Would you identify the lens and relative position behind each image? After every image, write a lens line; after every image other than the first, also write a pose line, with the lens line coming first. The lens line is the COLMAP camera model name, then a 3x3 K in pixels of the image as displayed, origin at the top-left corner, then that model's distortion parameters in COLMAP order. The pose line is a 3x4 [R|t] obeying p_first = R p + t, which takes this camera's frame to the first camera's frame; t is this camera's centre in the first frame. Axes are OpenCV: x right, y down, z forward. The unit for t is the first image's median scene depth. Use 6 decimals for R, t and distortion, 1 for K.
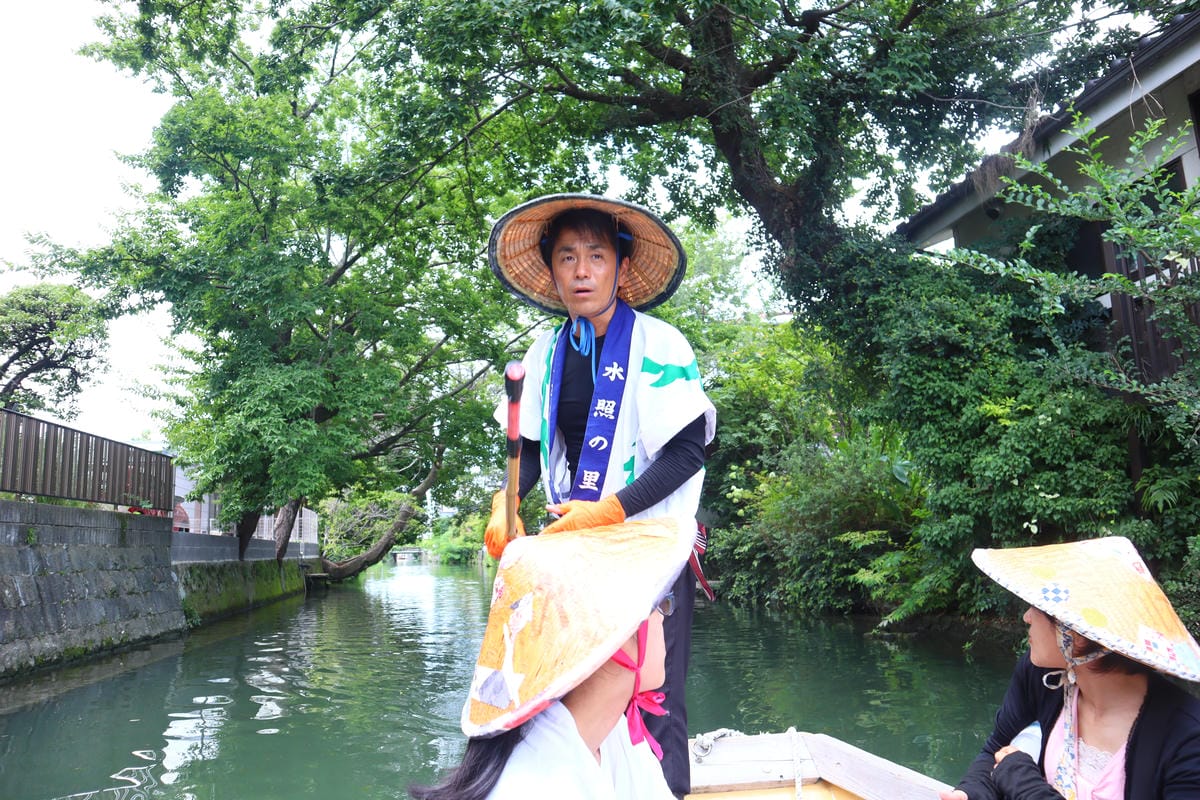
lens RADIAL K [[842.6, 0, 600.0], [0, 842.6, 400.0], [0, 0, 1]] dist [-0.103508, 0.066503]
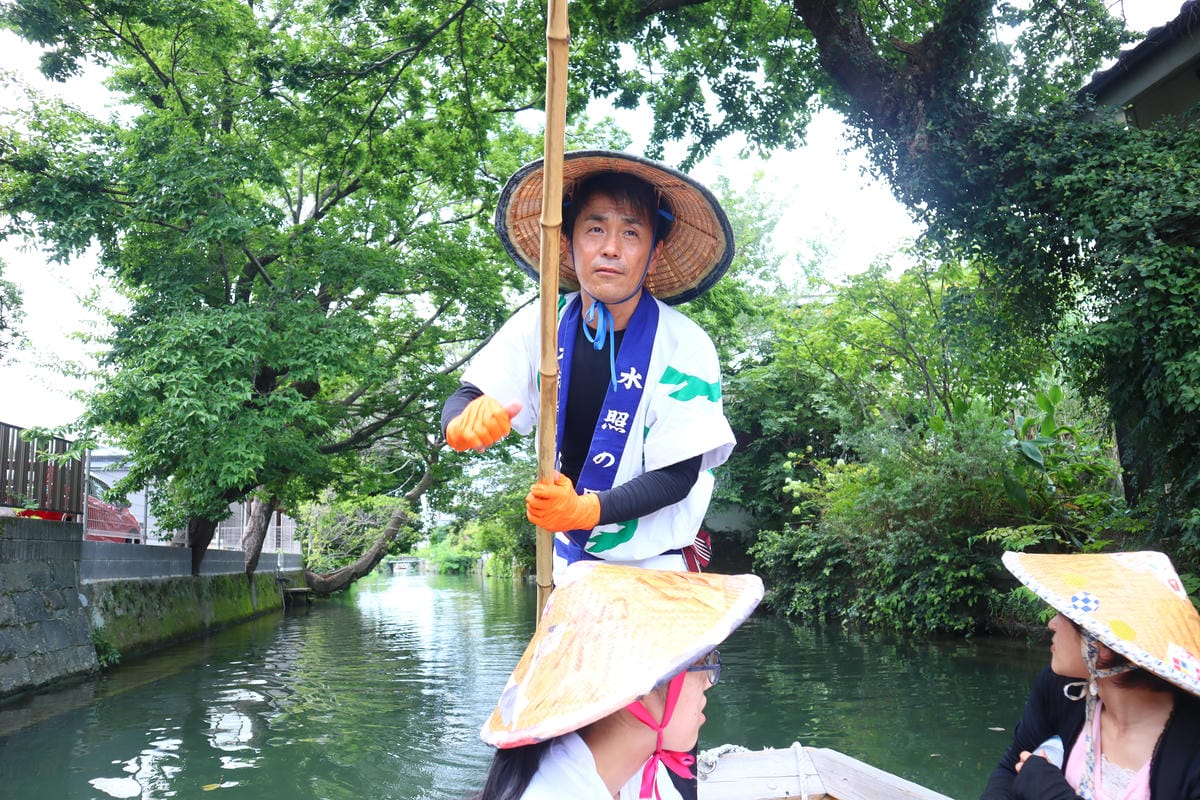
lens RADIAL K [[842.6, 0, 600.0], [0, 842.6, 400.0], [0, 0, 1]] dist [-0.103508, 0.066503]
pose [[0.999916, -0.012437, 0.003579, -0.026257], [0.012466, 0.999889, -0.008130, 0.027845], [-0.003478, 0.008174, 0.999961, 0.161747]]
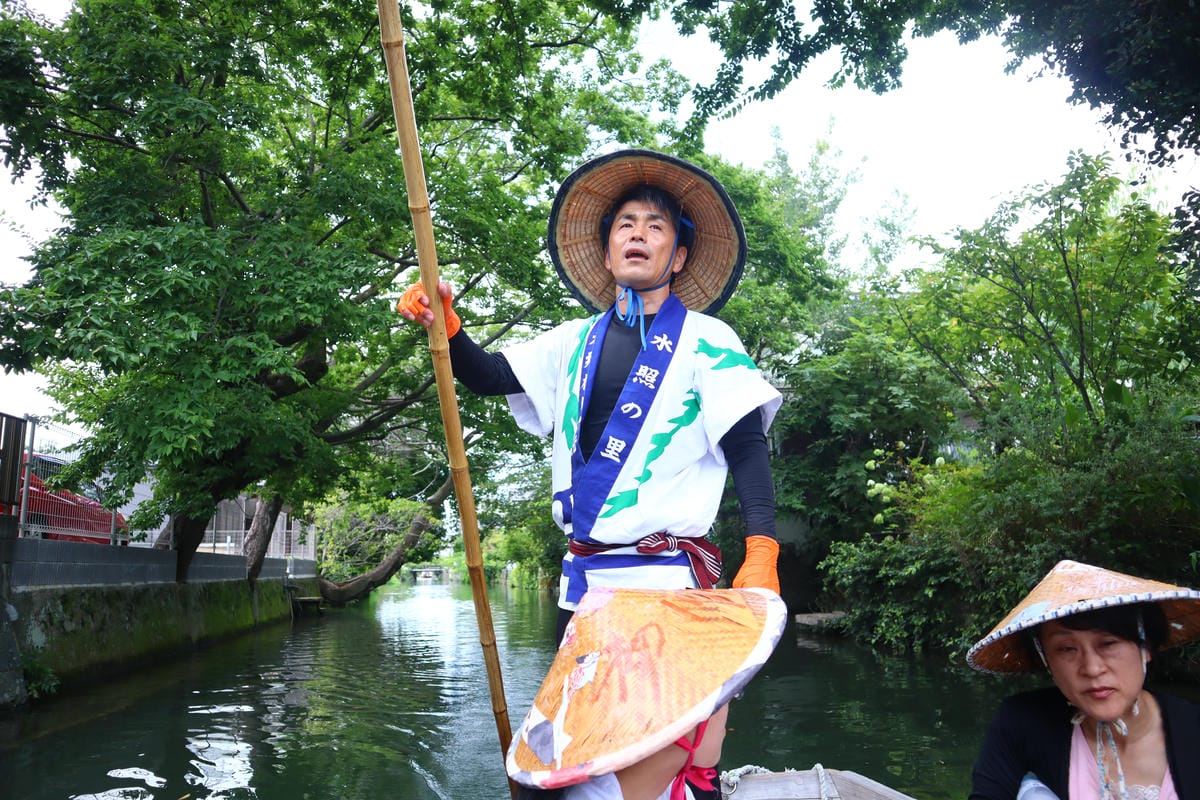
lens RADIAL K [[836.2, 0, 600.0], [0, 836.2, 400.0], [0, 0, 1]] dist [-0.094177, 0.058314]
pose [[0.999655, 0.001186, -0.026232, -0.045886], [-0.001793, 0.999731, -0.023142, 0.047815], [0.026198, 0.023181, 0.999388, 0.276956]]
